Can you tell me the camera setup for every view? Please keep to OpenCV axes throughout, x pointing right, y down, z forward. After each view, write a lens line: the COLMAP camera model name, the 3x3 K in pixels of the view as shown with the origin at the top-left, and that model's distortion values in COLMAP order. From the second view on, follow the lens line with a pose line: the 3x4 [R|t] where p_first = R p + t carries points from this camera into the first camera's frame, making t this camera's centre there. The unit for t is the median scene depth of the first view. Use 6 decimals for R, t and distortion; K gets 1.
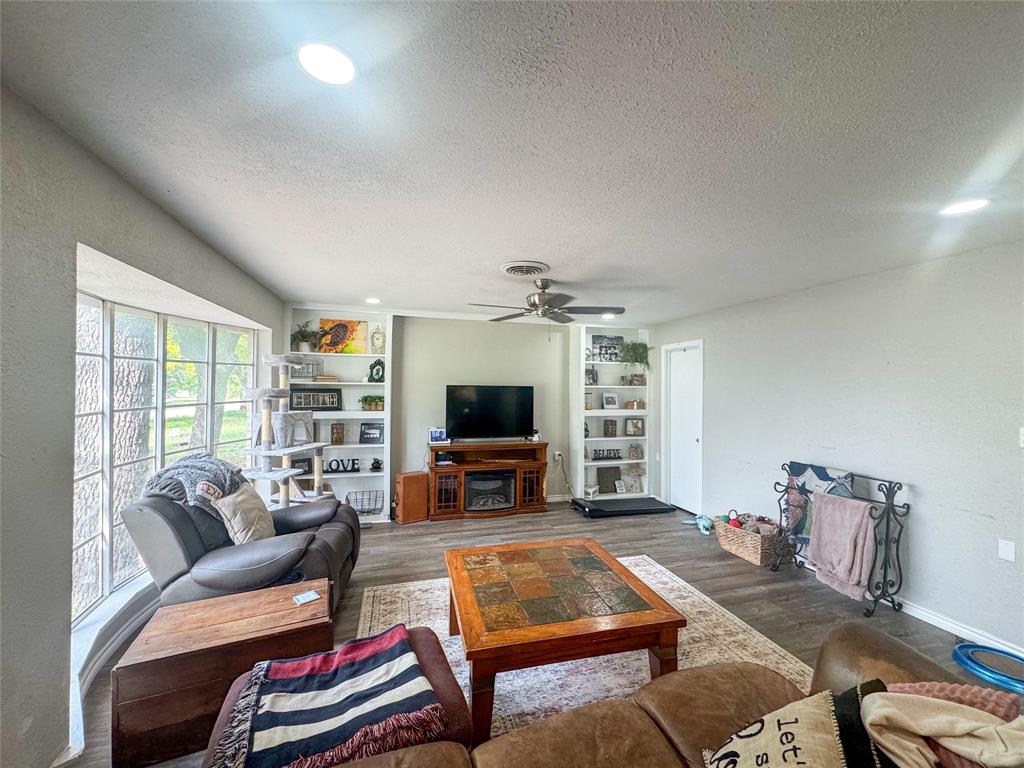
lens RADIAL K [[406.0, 0, 512.7], [0, 406.0, 385.4], [0, 0, 1]] dist [-0.003730, 0.000461]
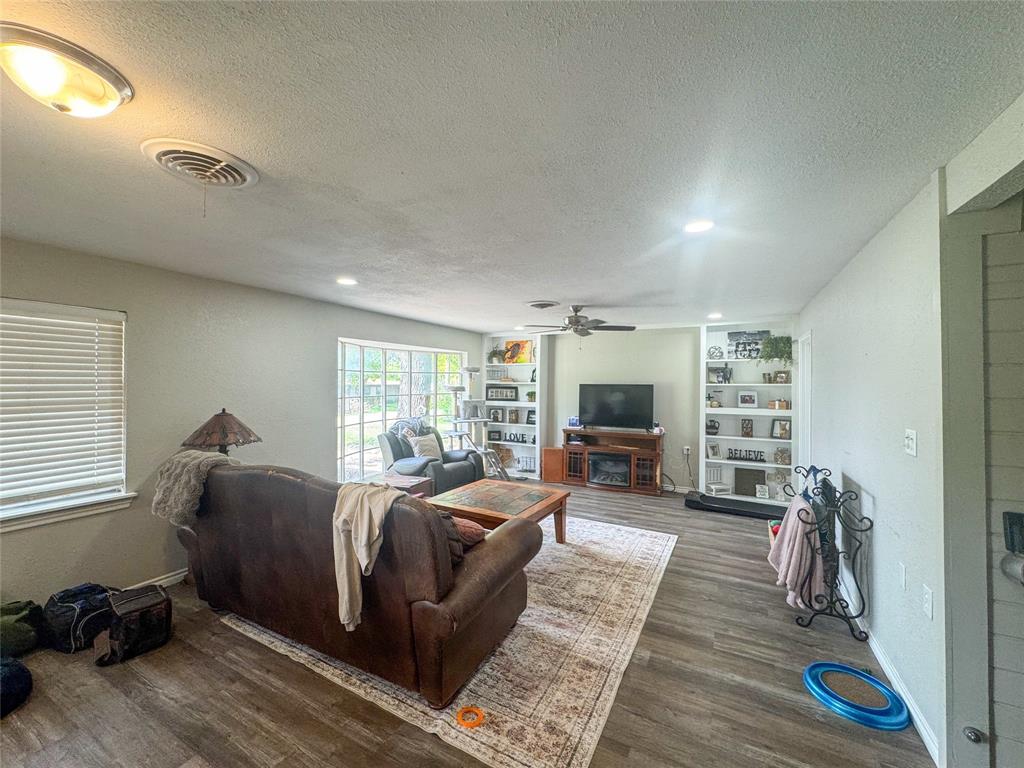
lens RADIAL K [[406.0, 0, 512.4], [0, 406.0, 384.5], [0, 0, 1]] dist [-0.003730, 0.000461]
pose [[0.713432, -0.005579, -0.700702, 0.601122], [0.002866, 0.999983, -0.005044, 0.007067], [0.700719, 0.001590, 0.713436, -0.082901]]
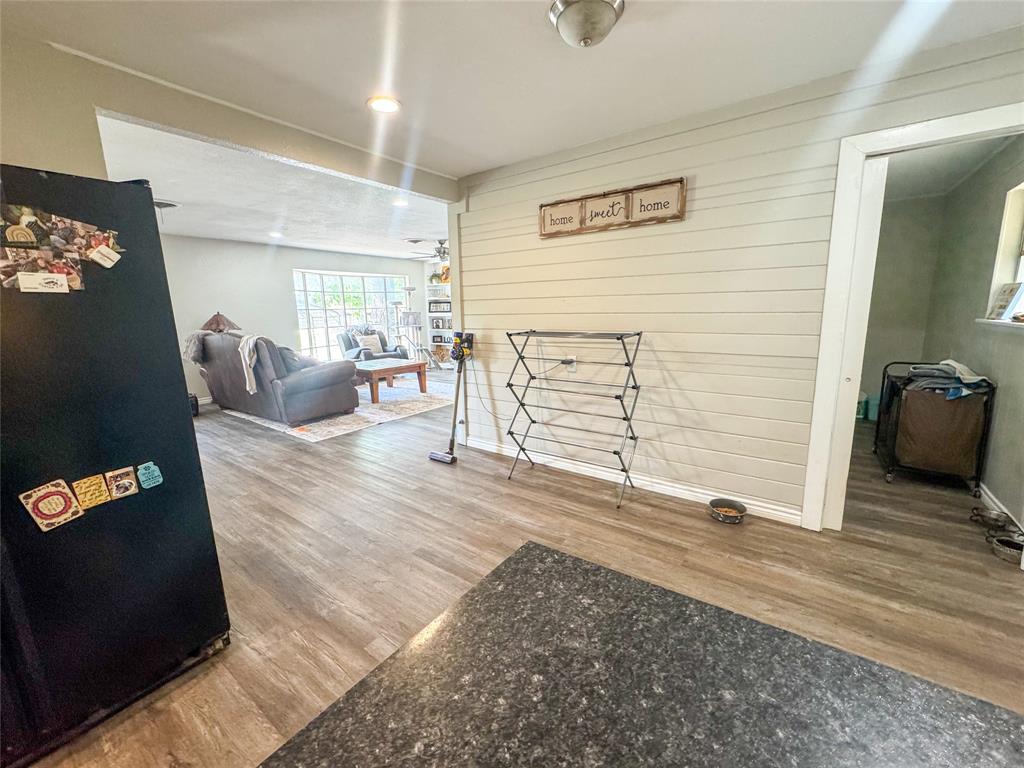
lens RADIAL K [[406.0, 0, 512.3], [0, 406.0, 379.7], [0, 0, 1]] dist [-0.003730, 0.000461]
pose [[0.613653, 0.111760, -0.781627, 1.311669], [0.026973, 0.986387, 0.162214, 0.069592], [0.789115, -0.120626, 0.602284, -0.002291]]
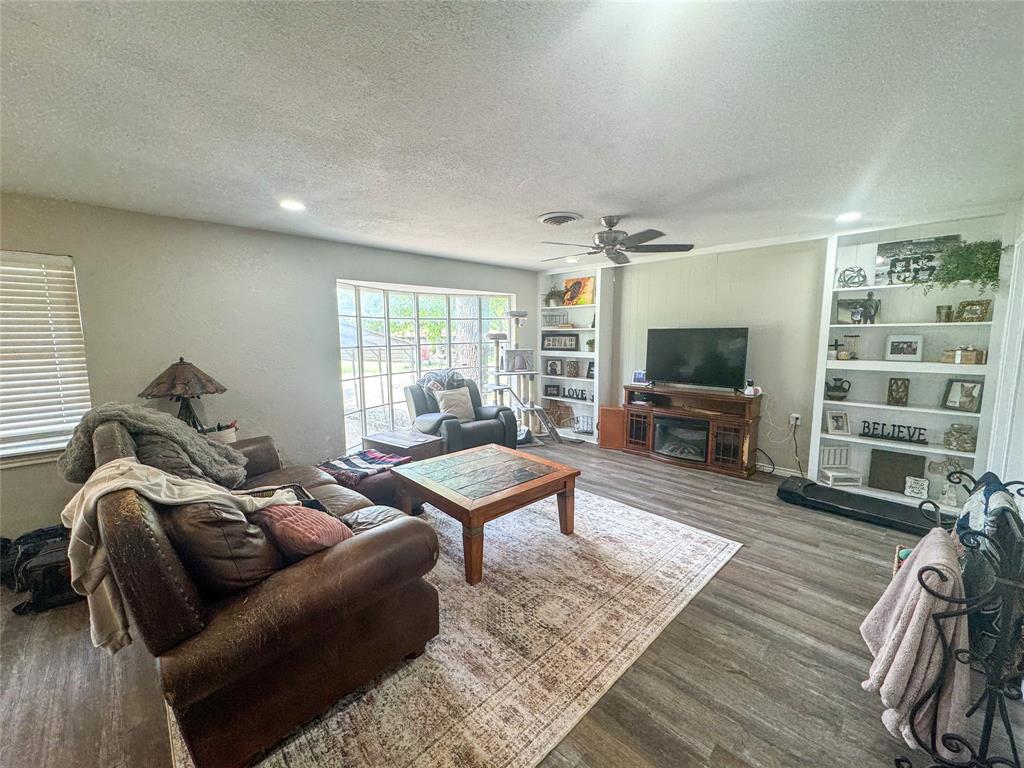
lens RADIAL K [[406.0, 0, 512.4], [0, 406.0, 383.4], [0, 0, 1]] dist [-0.003730, 0.000461]
pose [[0.473009, 0.091529, -0.876290, 0.588871], [0.012356, 0.993802, 0.110472, 0.018878], [0.880971, -0.063082, 0.468947, 0.209842]]
